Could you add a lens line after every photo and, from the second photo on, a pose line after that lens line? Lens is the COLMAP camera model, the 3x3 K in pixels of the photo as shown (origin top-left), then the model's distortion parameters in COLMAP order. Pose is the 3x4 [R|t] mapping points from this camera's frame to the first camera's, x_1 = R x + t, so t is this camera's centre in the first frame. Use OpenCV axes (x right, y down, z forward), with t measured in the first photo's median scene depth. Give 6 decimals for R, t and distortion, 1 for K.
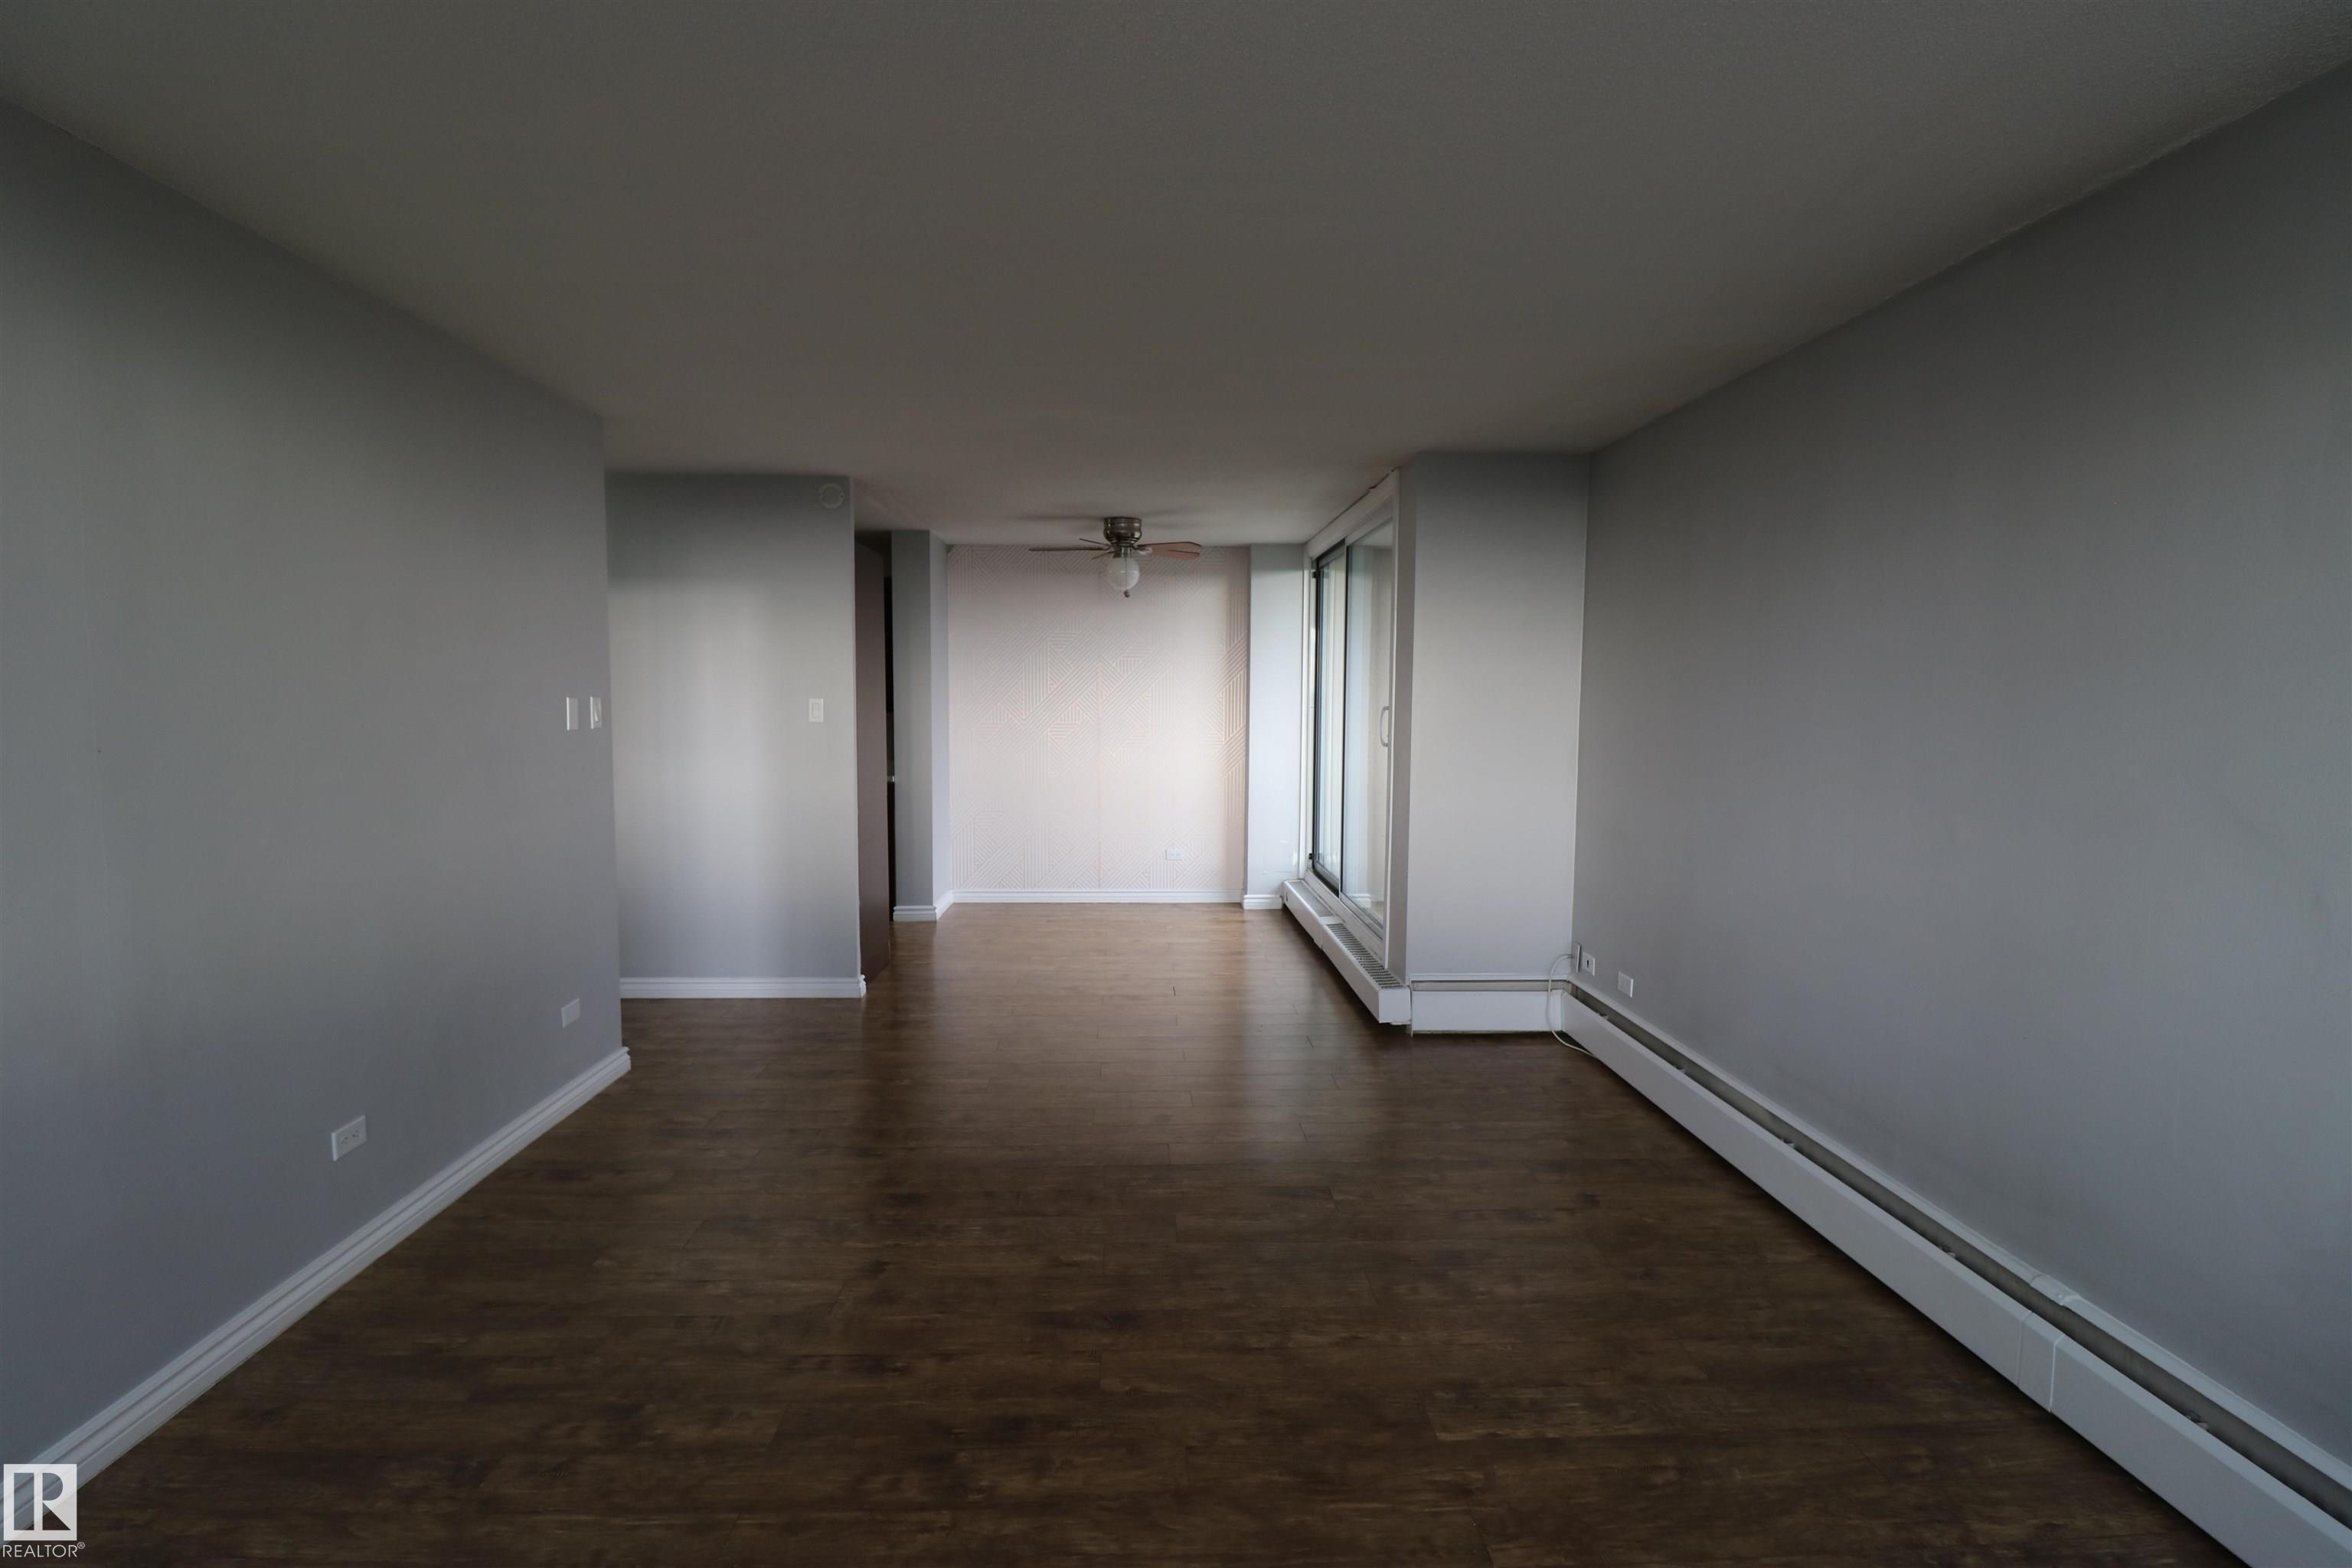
lens RADIAL K [[1090.3, 0, 1165.6], [0, 1090.3, 775.0], [0, 0, 1]] dist [0.001927, -0.014726]
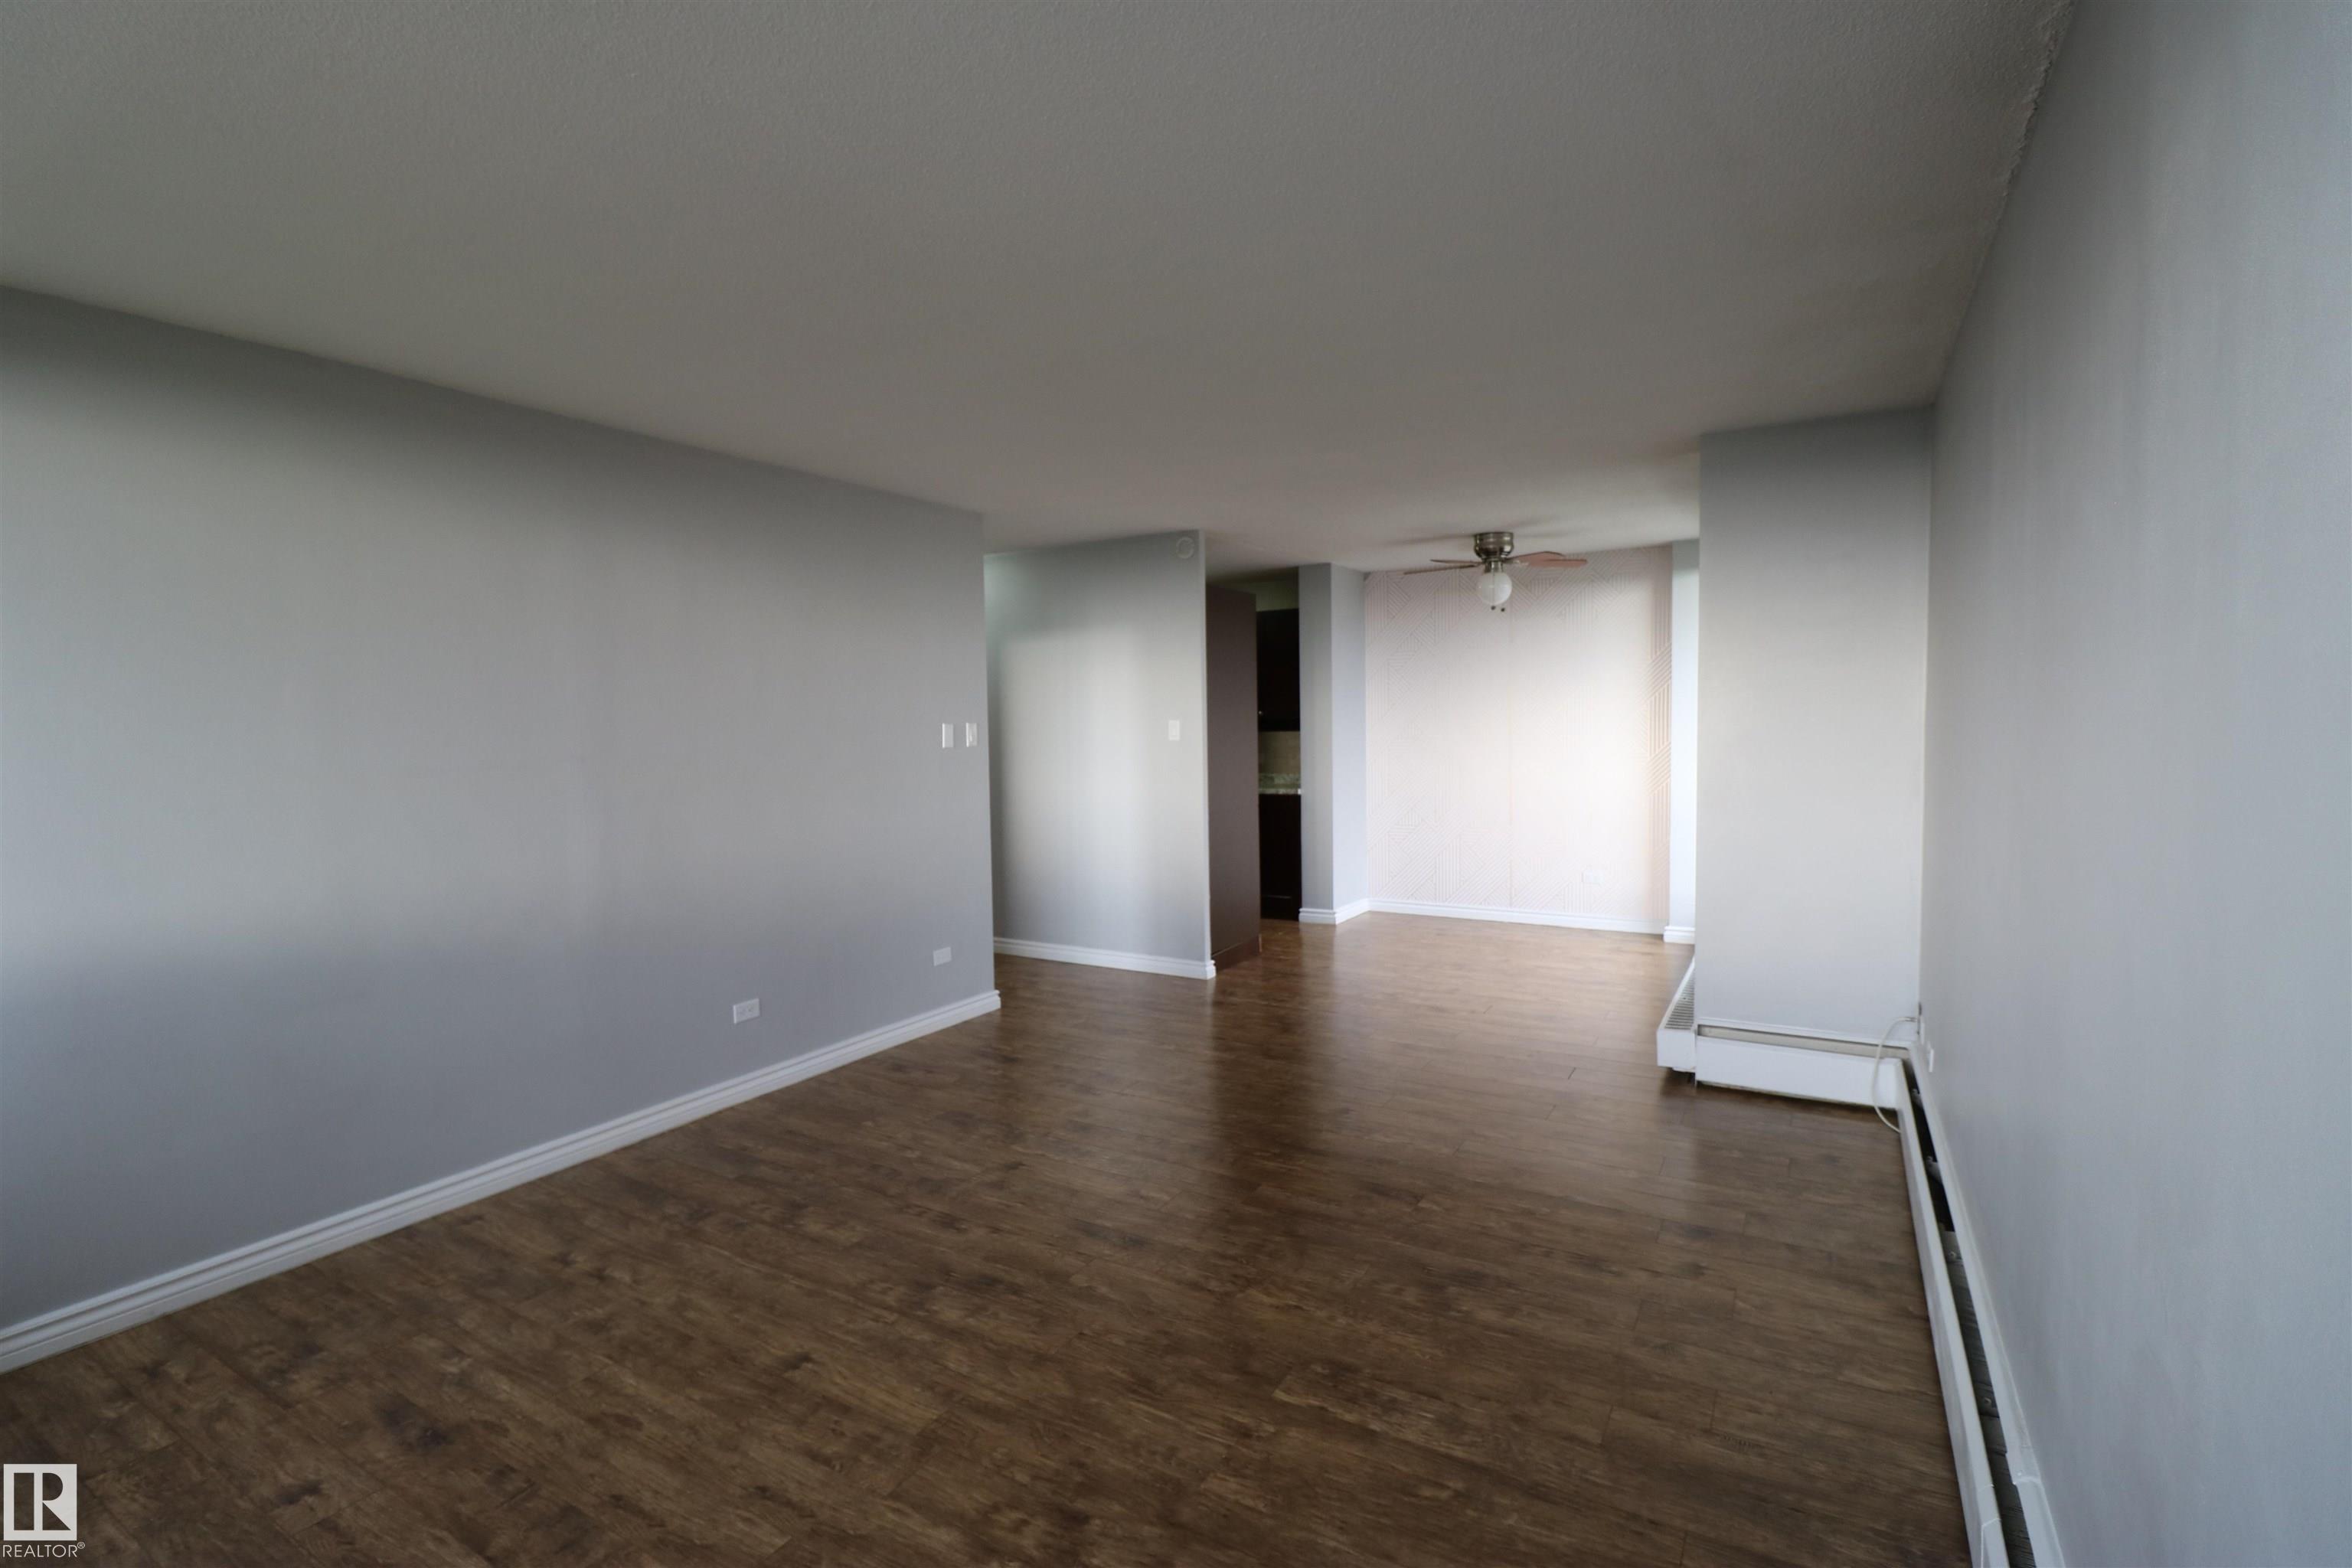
lens RADIAL K [[1091.3, 0, 1162.3], [0, 1091.3, 772.2], [0, 0, 1]] dist [0.001949, -0.015040]
pose [[0.837381, 0.007211, -0.546572, 0.382579], [-0.018139, 0.999729, -0.014601, 0.003985], [0.546318, 0.022141, 0.837285, 0.008461]]
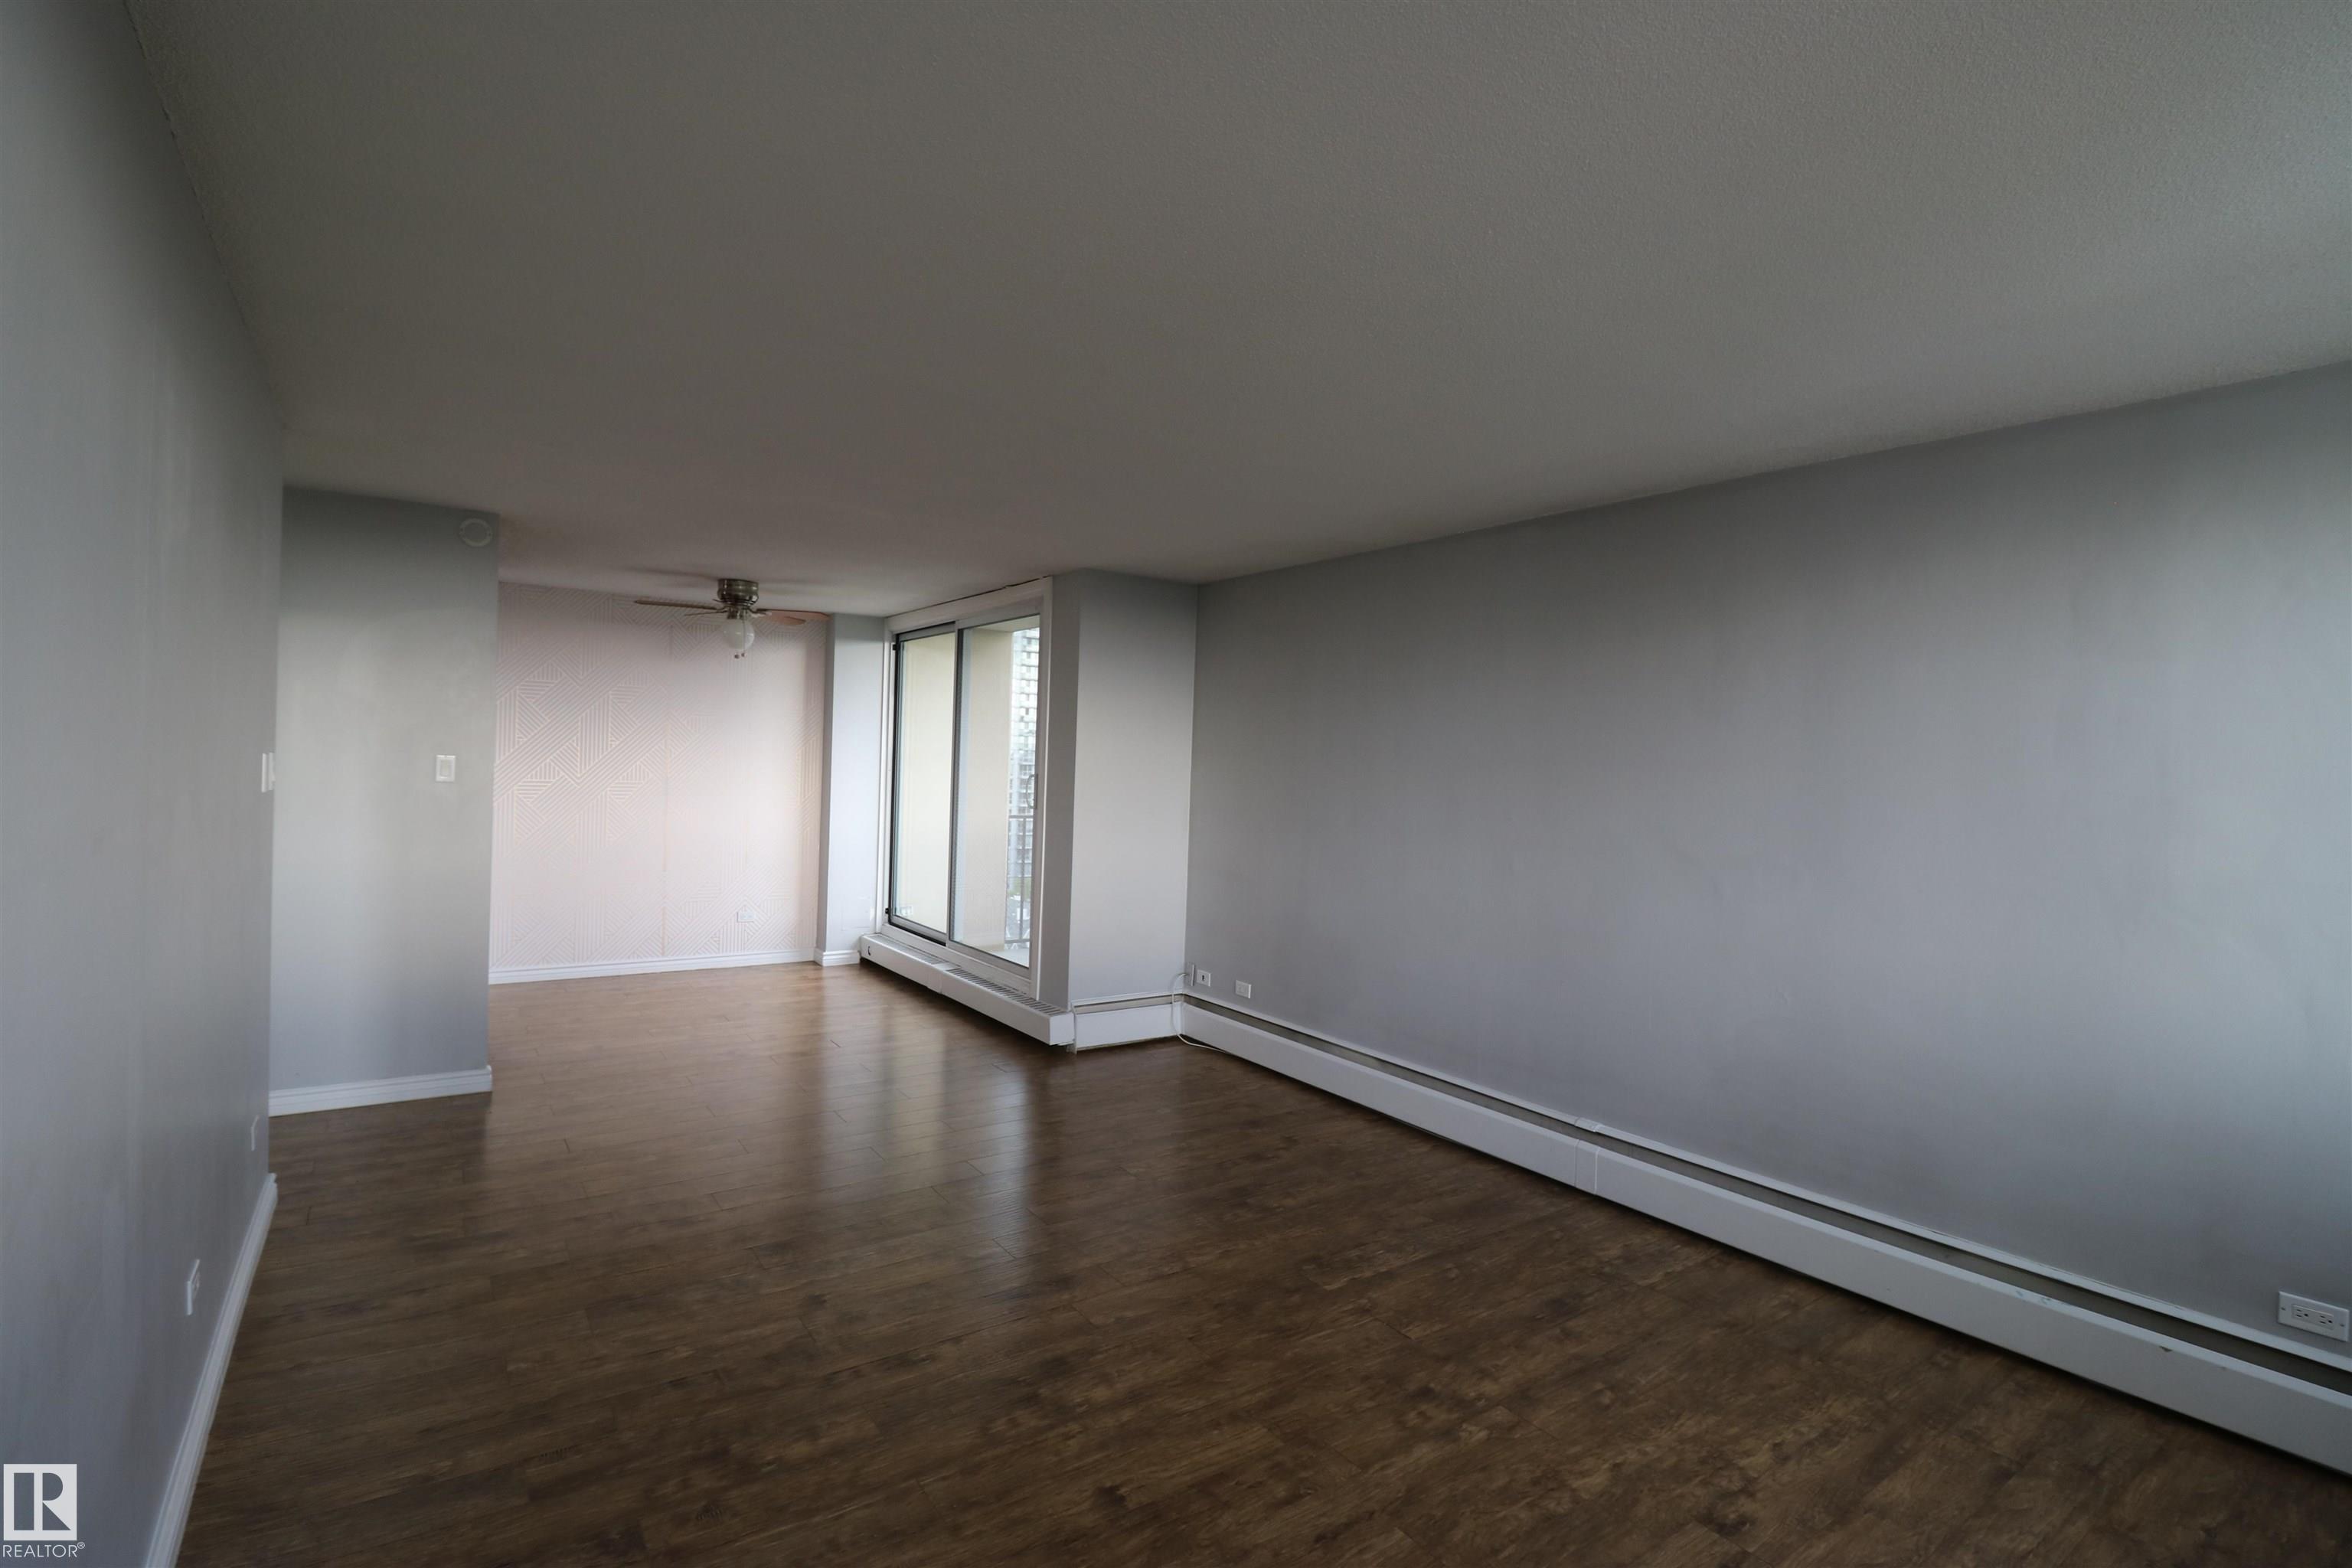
lens RADIAL K [[1090.3, 0, 1165.6], [0, 1090.3, 775.0], [0, 0, 1]] dist [0.001927, -0.014726]
pose [[0.842055, 0.015402, 0.539171, -0.372249], [0.012445, 0.998771, -0.047968, -0.005156], [-0.539247, 0.047102, 0.840829, -0.072228]]
